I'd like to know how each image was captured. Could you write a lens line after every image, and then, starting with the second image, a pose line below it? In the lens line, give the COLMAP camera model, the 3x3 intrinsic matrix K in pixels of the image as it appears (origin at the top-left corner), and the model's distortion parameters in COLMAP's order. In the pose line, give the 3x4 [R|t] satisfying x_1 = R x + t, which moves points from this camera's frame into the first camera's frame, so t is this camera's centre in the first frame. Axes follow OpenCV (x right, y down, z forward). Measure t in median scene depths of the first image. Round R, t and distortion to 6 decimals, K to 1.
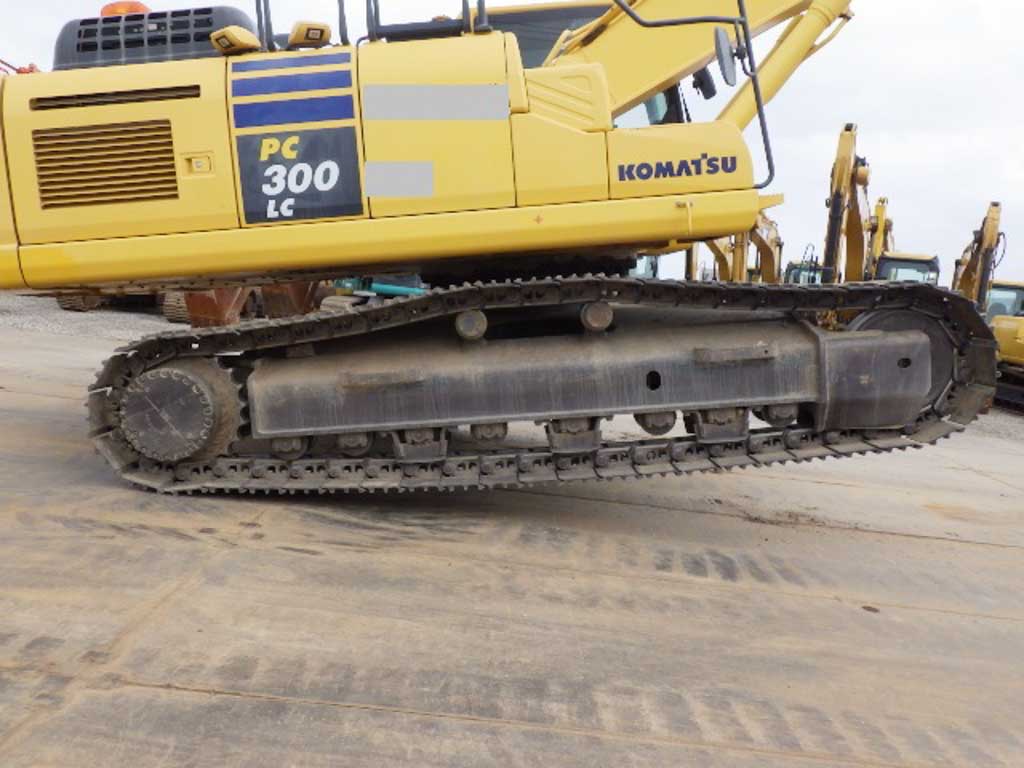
lens RADIAL K [[851.8, 0, 508.5], [0, 851.8, 364.3], [0, 0, 1]] dist [0.001222, -0.005328]
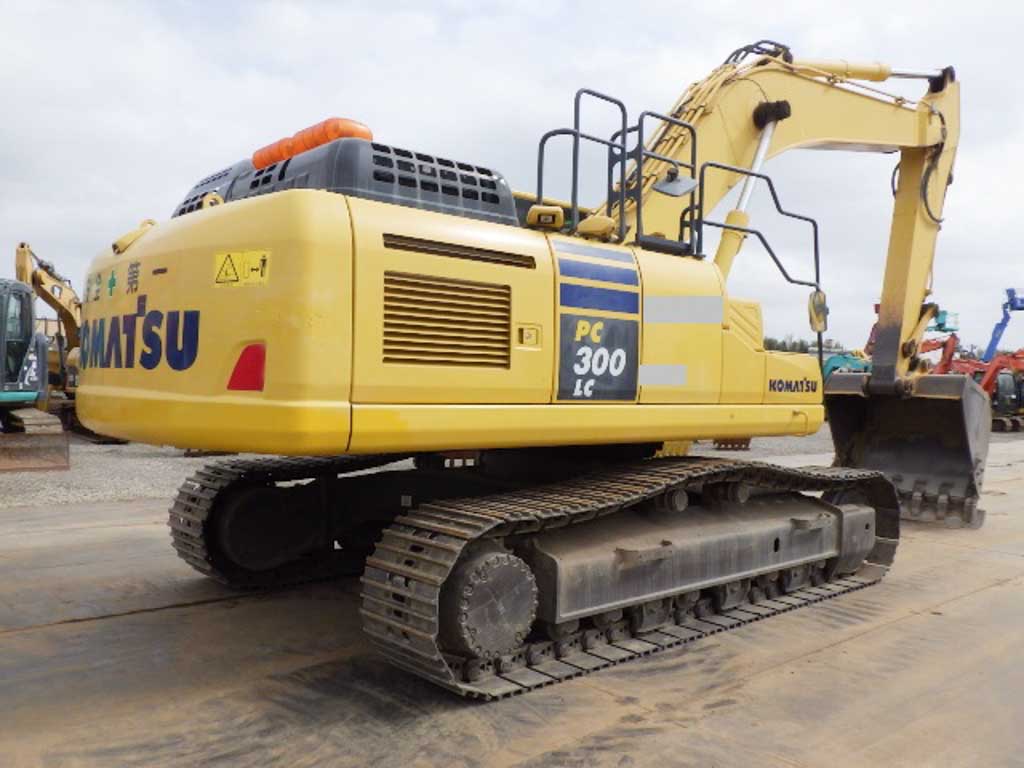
lens RADIAL K [[851.8, 0, 508.5], [0, 851.8, 364.3], [0, 0, 1]] dist [0.001222, -0.005328]
pose [[0.725131, 0.103664, 0.680764, -1.035539], [-0.008470, 0.989872, -0.141711, -0.066177], [-0.688559, 0.096993, 0.718665, 0.326611]]
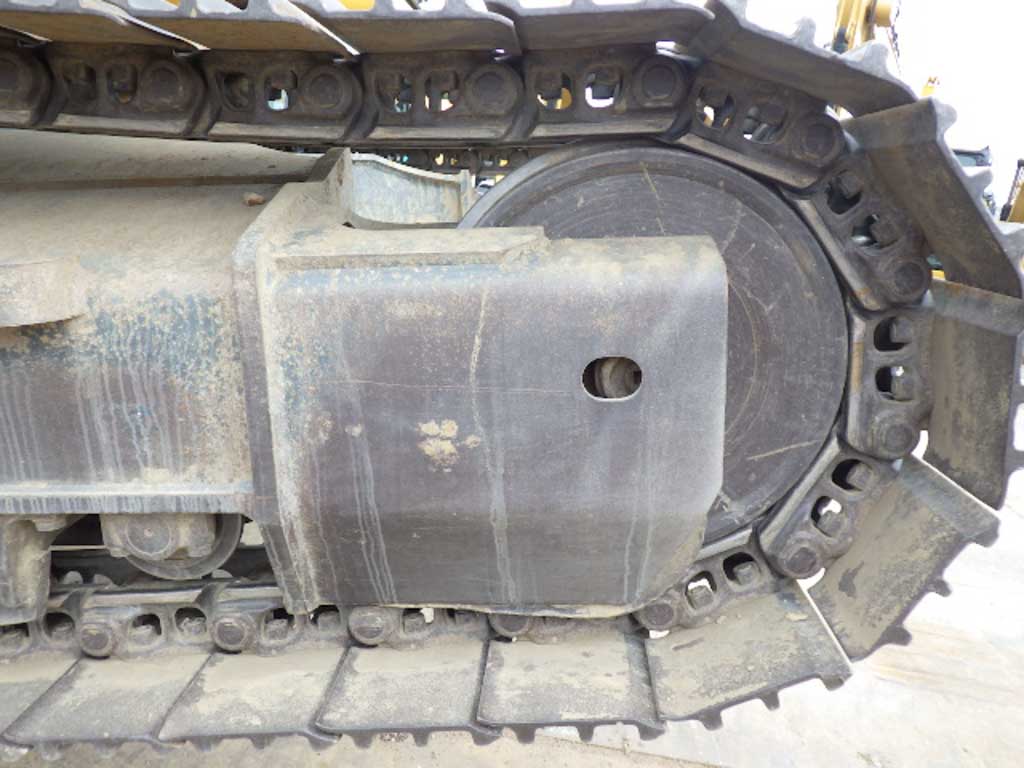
lens RADIAL K [[851.8, 0, 508.5], [0, 851.8, 364.3], [0, 0, 1]] dist [0.001222, -0.005328]
pose [[0.998112, 0.049974, -0.035716, 0.442088], [-0.045748, 0.992803, 0.110673, -0.028980], [0.040990, -0.108830, 0.993215, 0.766064]]
